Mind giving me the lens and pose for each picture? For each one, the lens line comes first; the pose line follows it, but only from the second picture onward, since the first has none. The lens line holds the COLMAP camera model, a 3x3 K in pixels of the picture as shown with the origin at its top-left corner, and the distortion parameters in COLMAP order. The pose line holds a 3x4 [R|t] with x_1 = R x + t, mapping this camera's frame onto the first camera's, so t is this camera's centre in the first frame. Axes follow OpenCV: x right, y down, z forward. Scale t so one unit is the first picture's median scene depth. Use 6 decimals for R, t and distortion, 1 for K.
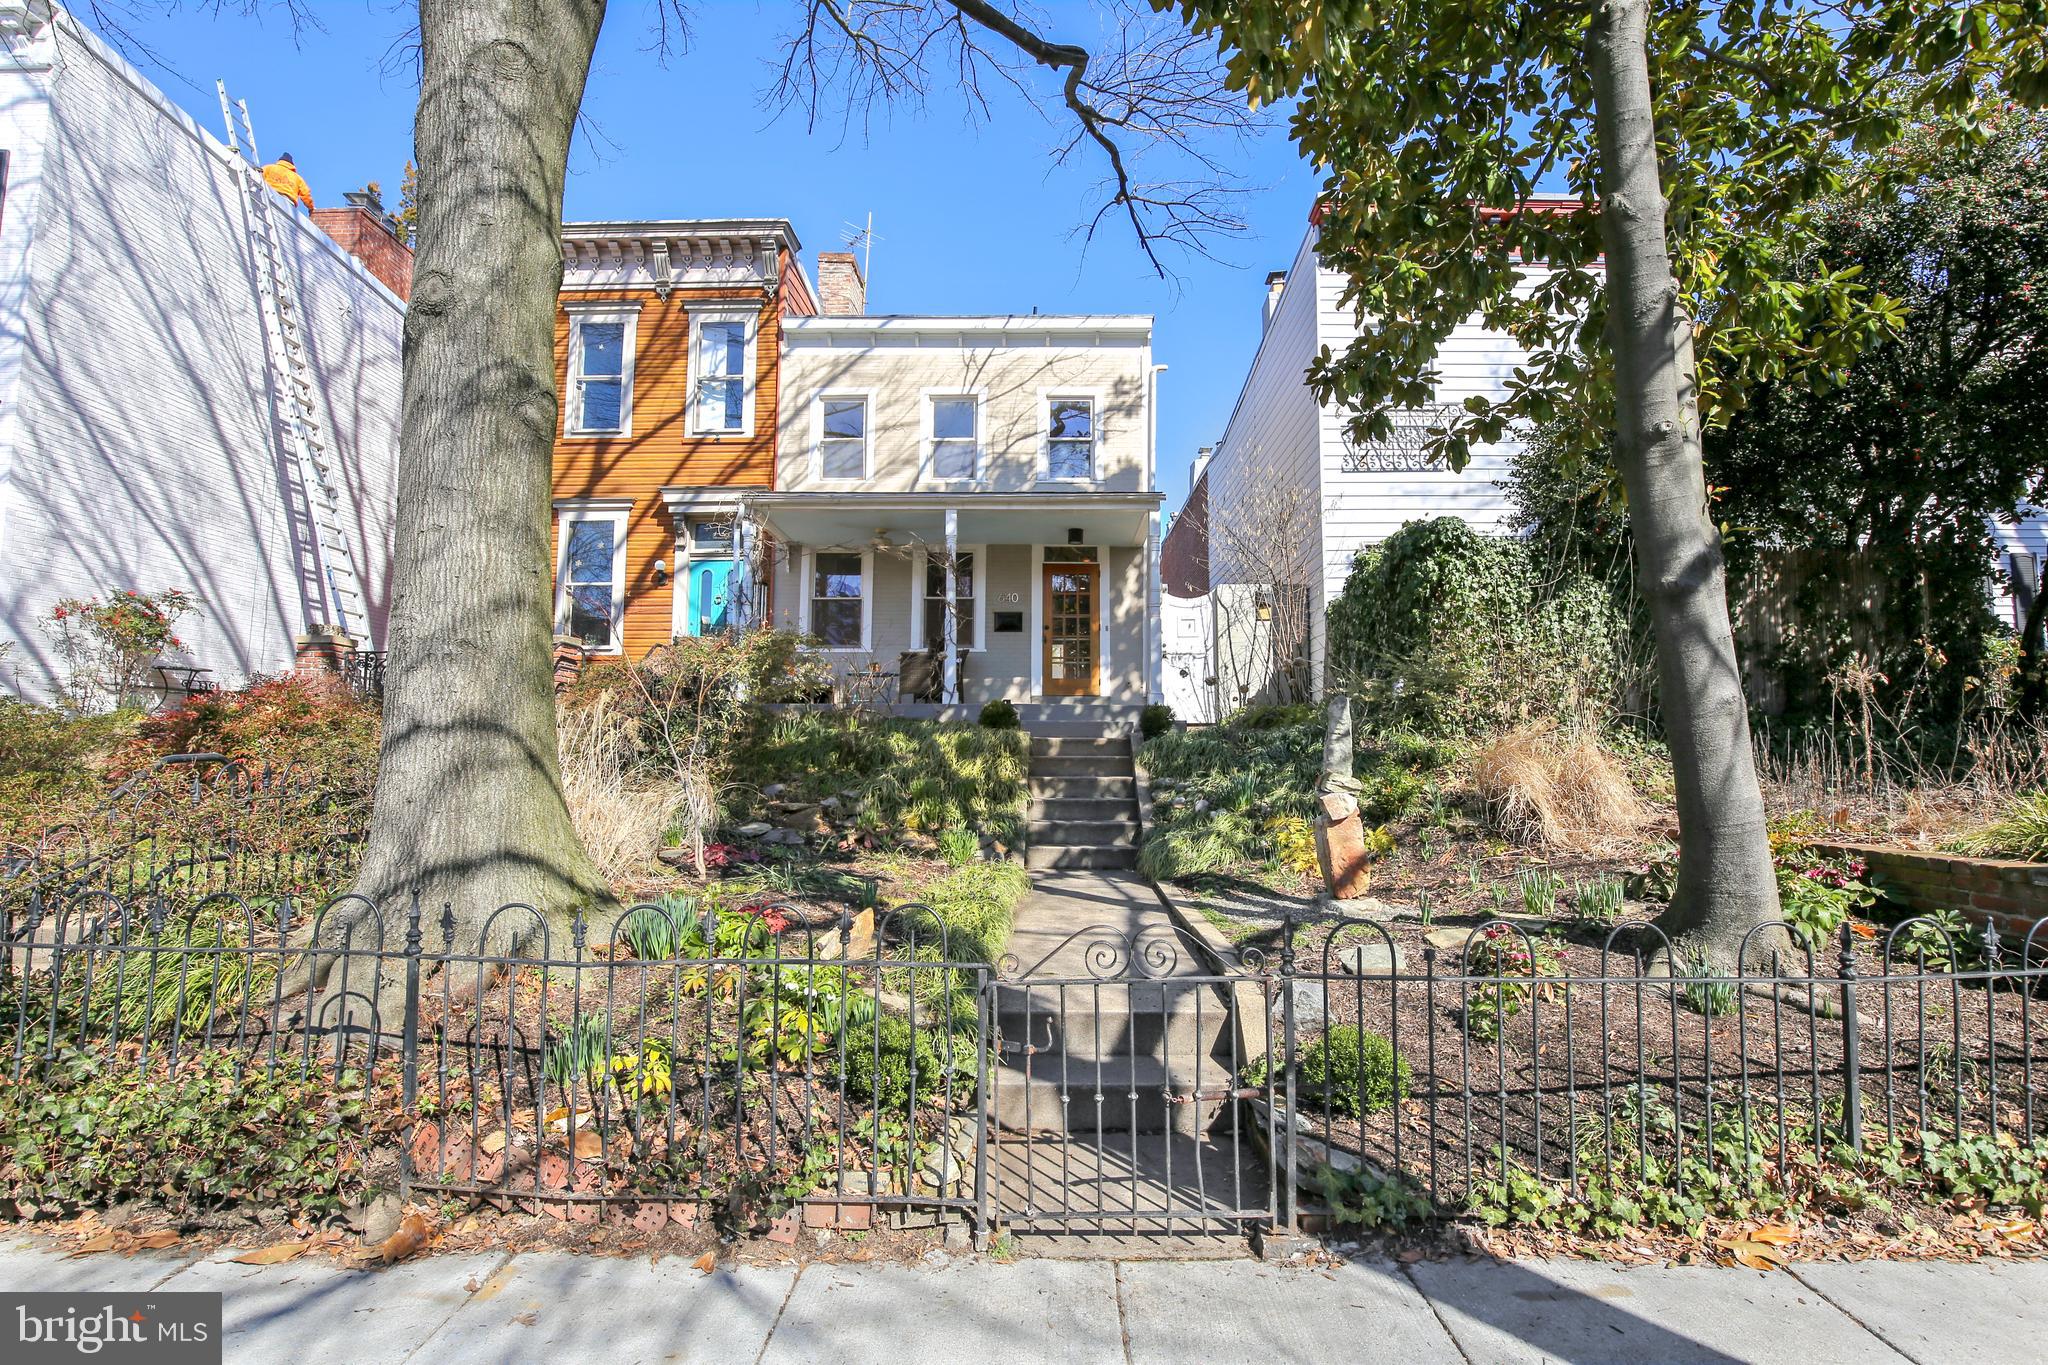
lens RADIAL K [[956.5, 0, 1025.1], [0, 956.5, 678.5], [0, 0, 1]] dist [0.002934, 0.000586]
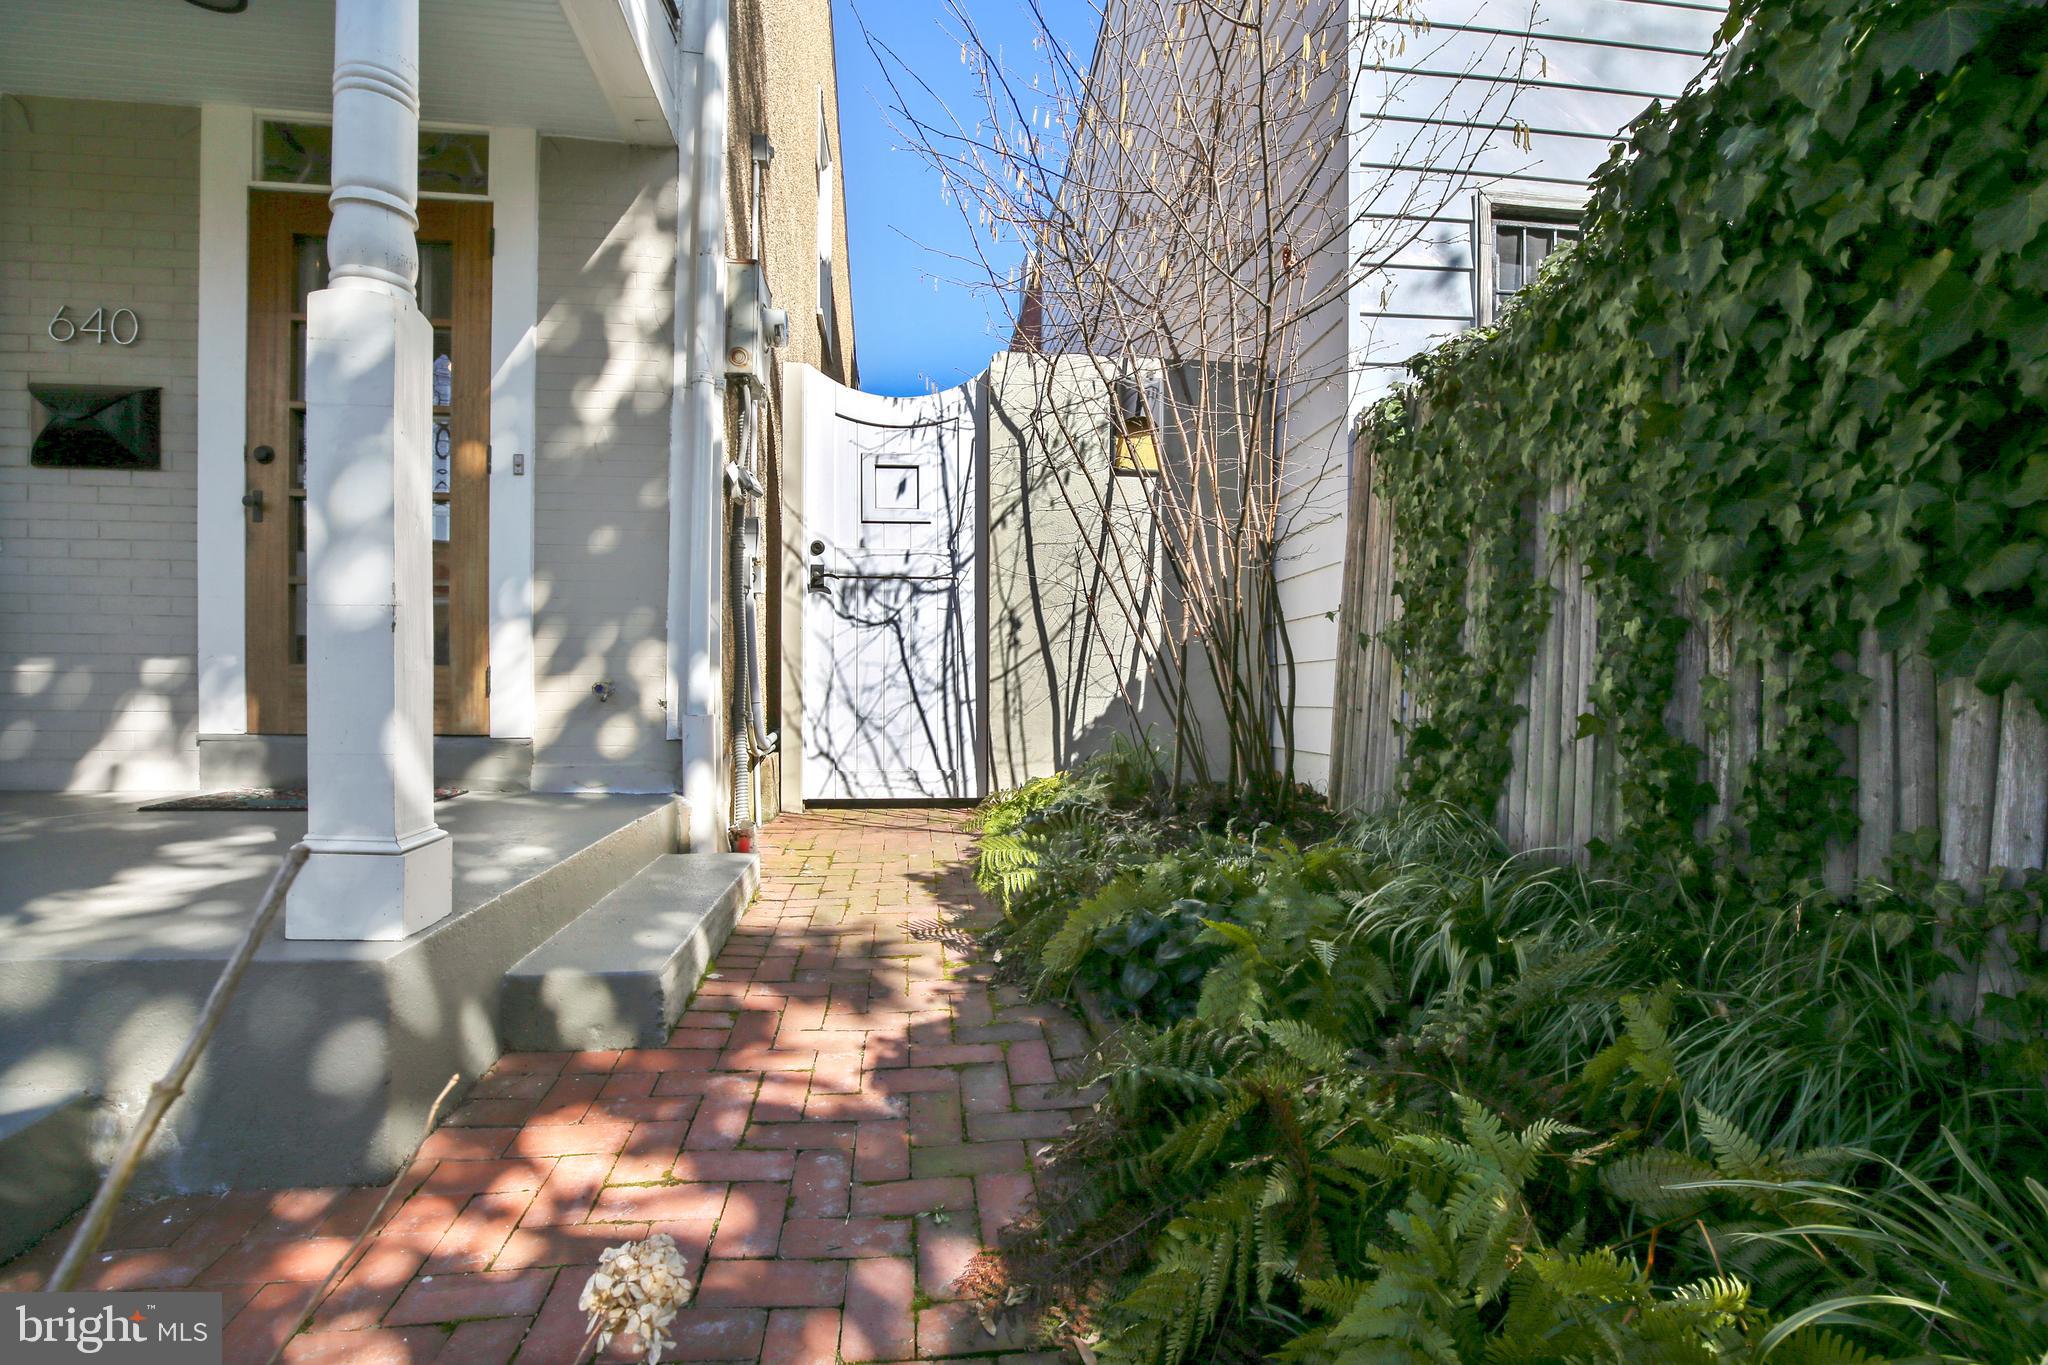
lens RADIAL K [[956.5, 0, 1018.4], [0, 956.5, 686.6], [0, 0, 1]] dist [0.002934, 0.000586]
pose [[0.985724, 0.005167, 0.168287, 0.160878], [-0.021940, 0.994948, 0.097964, -0.022259], [-0.166931, -0.100258, 0.980858, 0.699937]]
